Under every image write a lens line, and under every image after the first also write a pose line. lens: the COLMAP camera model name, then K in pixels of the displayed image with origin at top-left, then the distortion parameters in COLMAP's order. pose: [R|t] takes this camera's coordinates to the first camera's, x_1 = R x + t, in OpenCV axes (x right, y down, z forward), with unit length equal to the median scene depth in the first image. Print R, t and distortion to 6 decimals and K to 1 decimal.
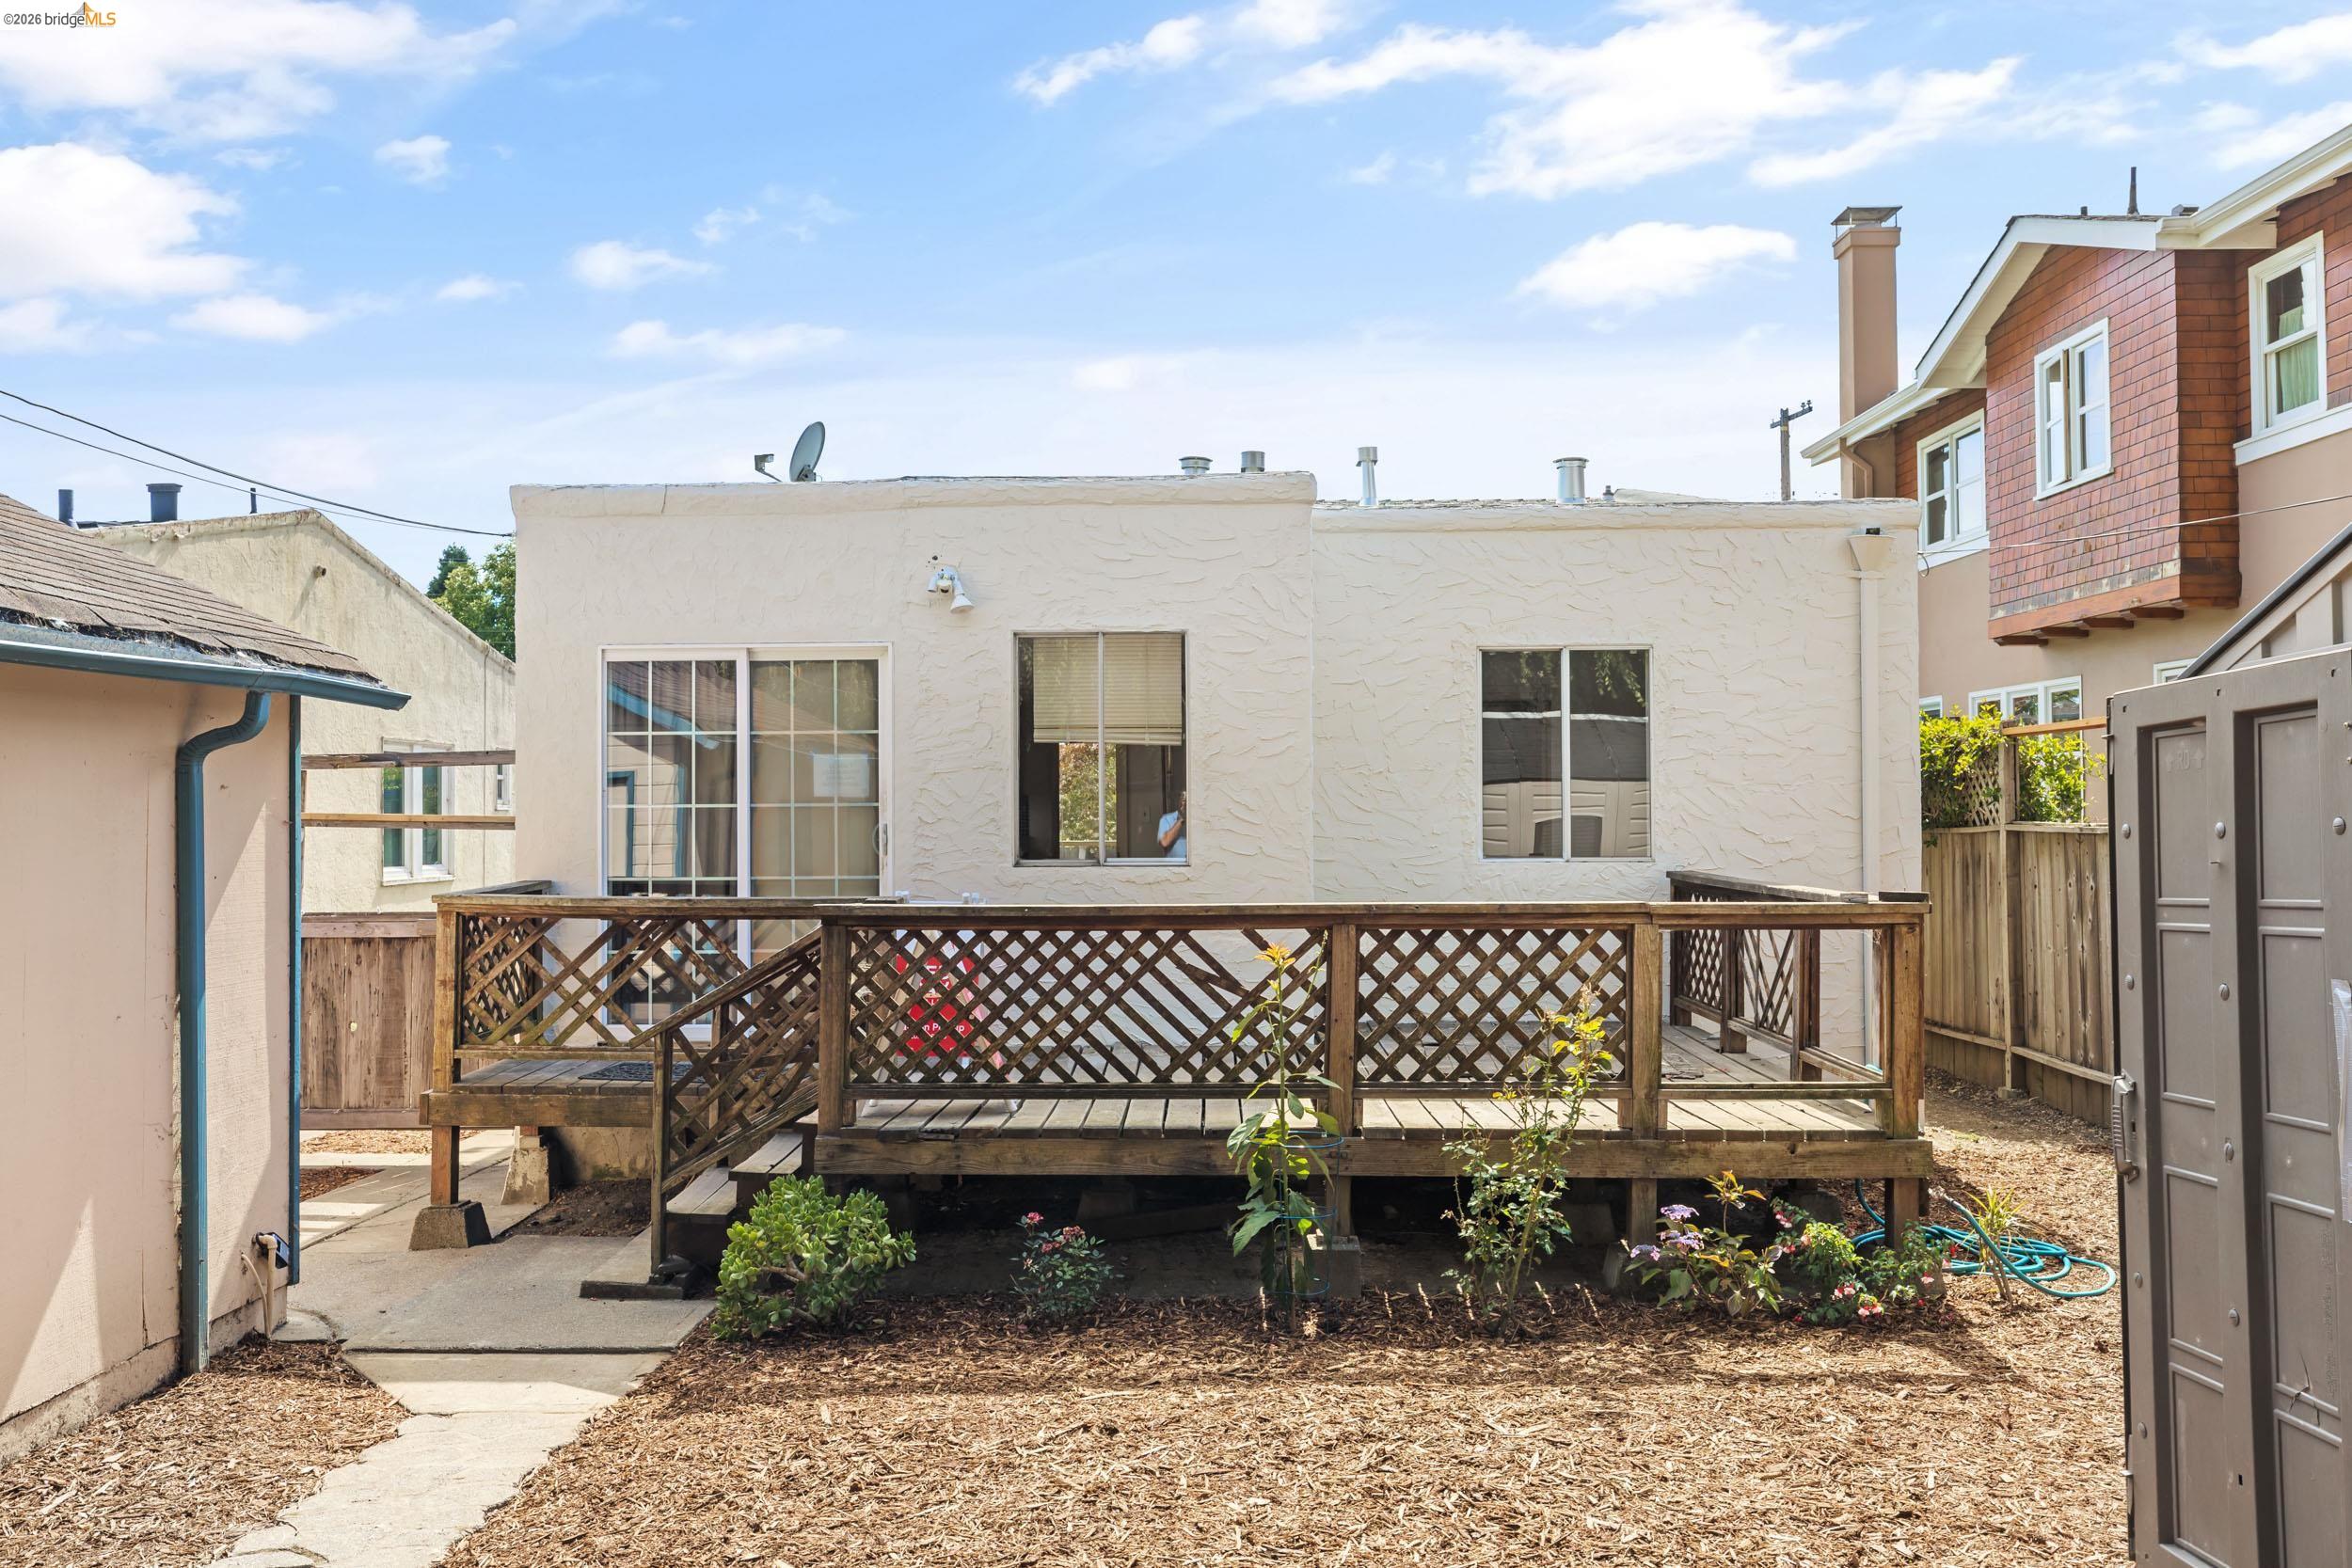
lens RADIAL K [[1819.1, 0, 1169.6], [0, 1819.1, 749.7], [0, 0, 1]] dist [-0.003068, 0.001217]
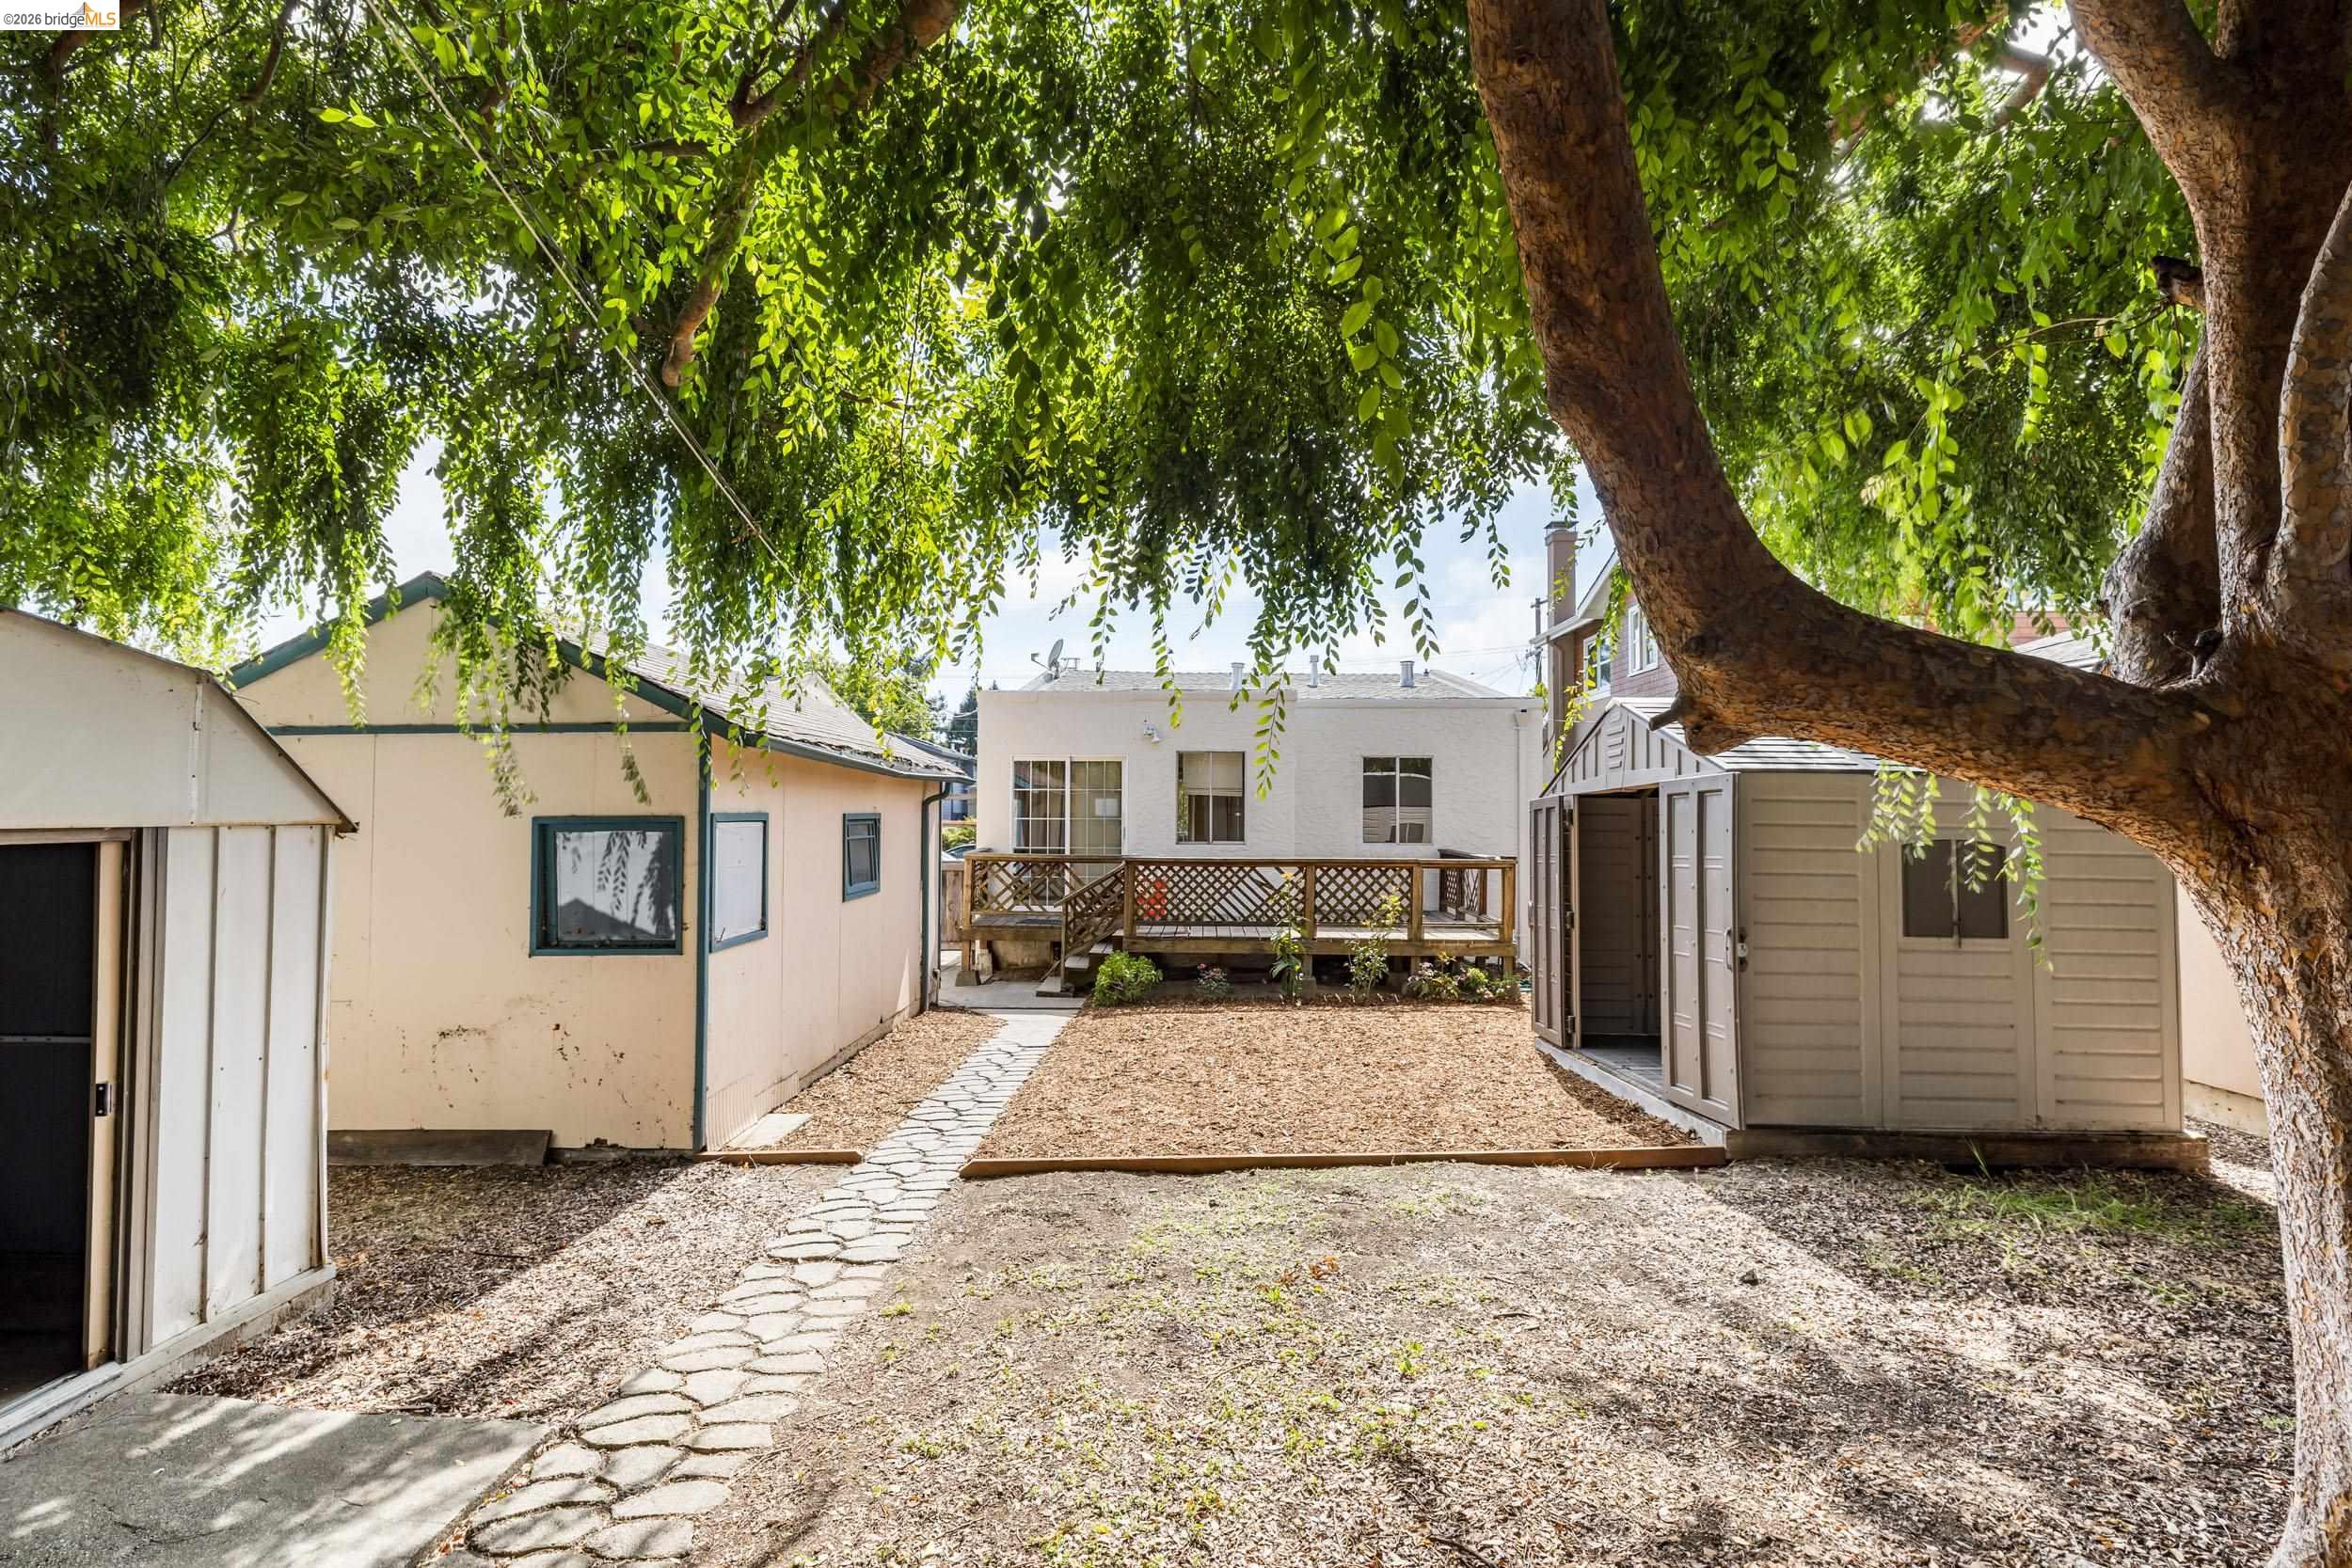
lens RADIAL K [[1136.0, 0, 1168.1], [0, 1136.0, 776.1], [0, 0, 1]] dist [-0.001441, 0.000294]
pose [[0.999919, 0.009630, -0.008279, -0.111866], [-0.009612, 0.999951, 0.002168, -0.044656], [0.008299, -0.002089, 0.999963, -0.763590]]
